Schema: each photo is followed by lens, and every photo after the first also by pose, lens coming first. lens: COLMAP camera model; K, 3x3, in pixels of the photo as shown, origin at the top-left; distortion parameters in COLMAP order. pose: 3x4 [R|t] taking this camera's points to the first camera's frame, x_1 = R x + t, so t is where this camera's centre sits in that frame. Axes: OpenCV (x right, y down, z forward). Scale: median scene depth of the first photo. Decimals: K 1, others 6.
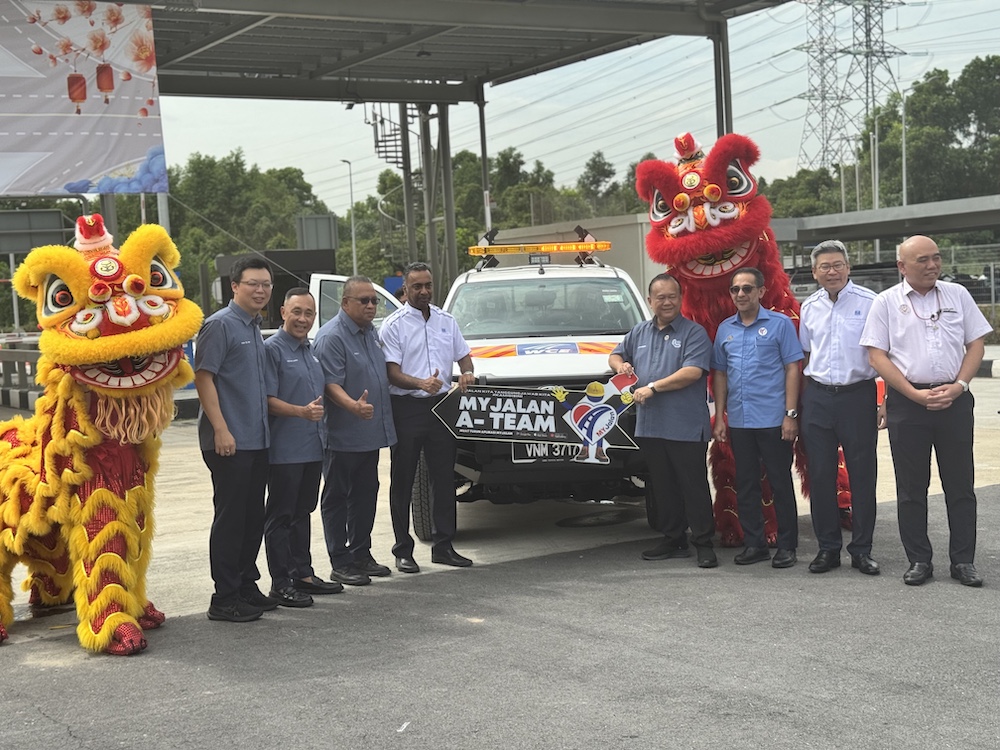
lens RADIAL K [[1439.3, 0, 511.3], [0, 1439.3, 378.3], [0, 0, 1]] dist [0.203736, -0.580836]
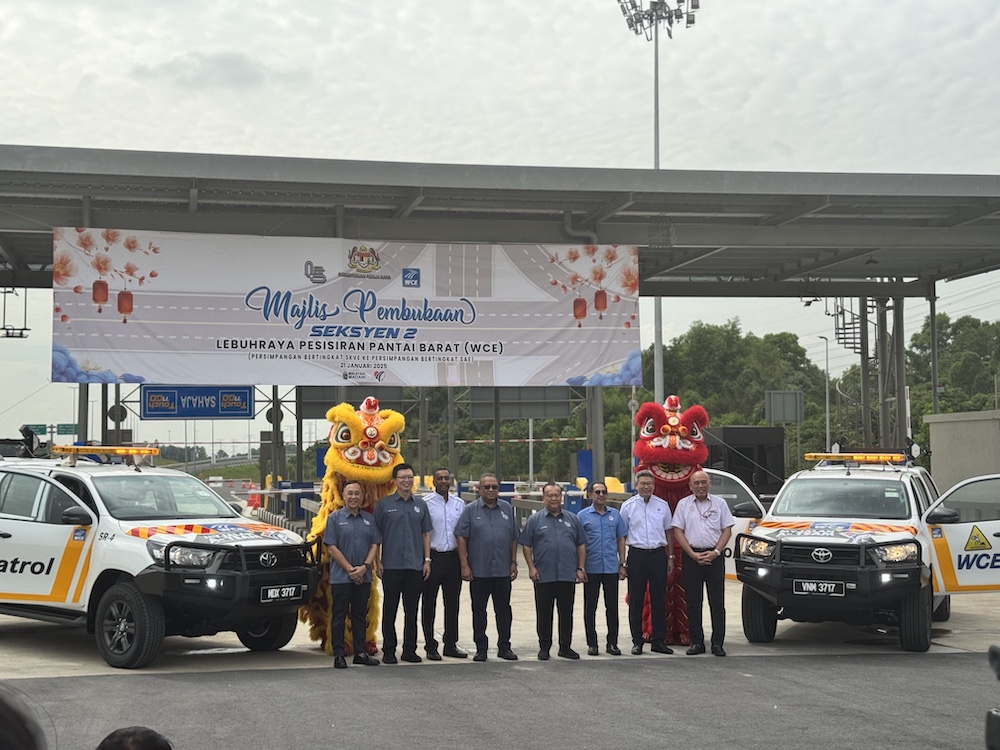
lens RADIAL K [[1383.2, 0, 490.8], [0, 1383.2, 373.4], [0, 0, 1]] dist [0.163096, -0.334846]
pose [[0.935794, 0.021853, -0.351868, 0.039342], [-0.061615, 0.992854, -0.102203, -0.001216], [0.347120, 0.117321, 0.930453, -0.108063]]
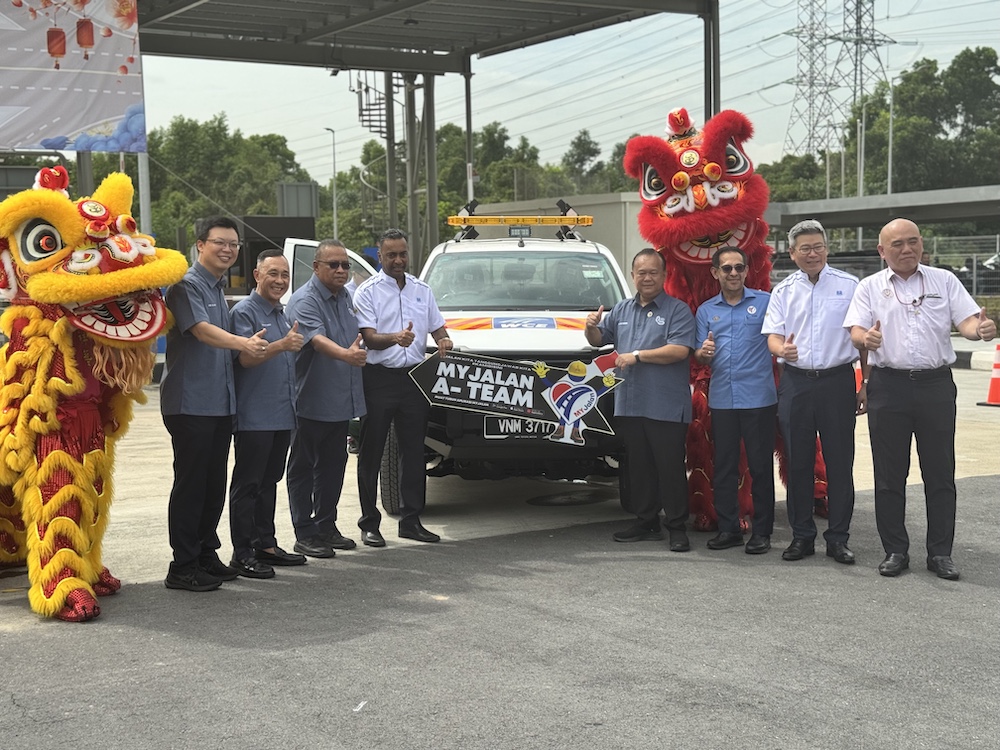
lens RADIAL K [[1438.6, 0, 503.5], [0, 1438.6, 389.9], [0, 0, 1]] dist [0.205348, -0.565315]
pose [[0.999347, 0.034472, 0.010829, 0.000353], [-0.034725, 0.999107, 0.024070, 0.000328], [-0.009990, -0.024430, 0.999652, 0.004064]]
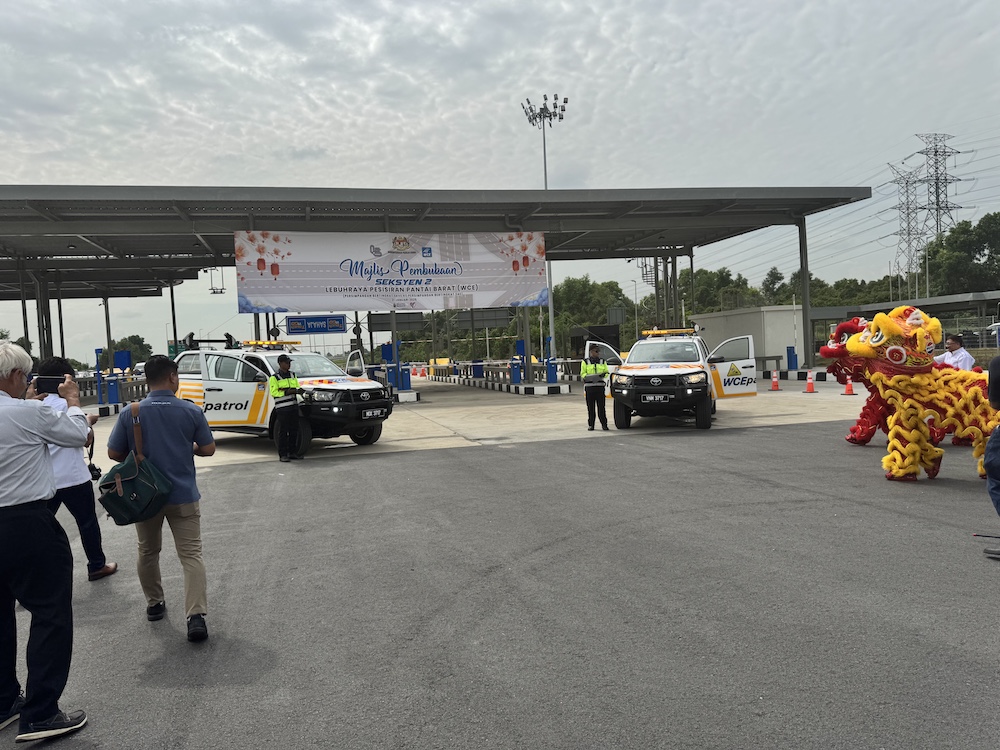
lens RADIAL K [[695.1, 0, 494.7], [0, 695.1, 373.7], [0, 0, 1]] dist [0.155768, -0.252299]
pose [[0.950309, 0.014443, -0.310972, 0.028548], [-0.018268, 0.999789, -0.009390, 0.002860], [0.310771, 0.014604, 0.950373, -0.094416]]
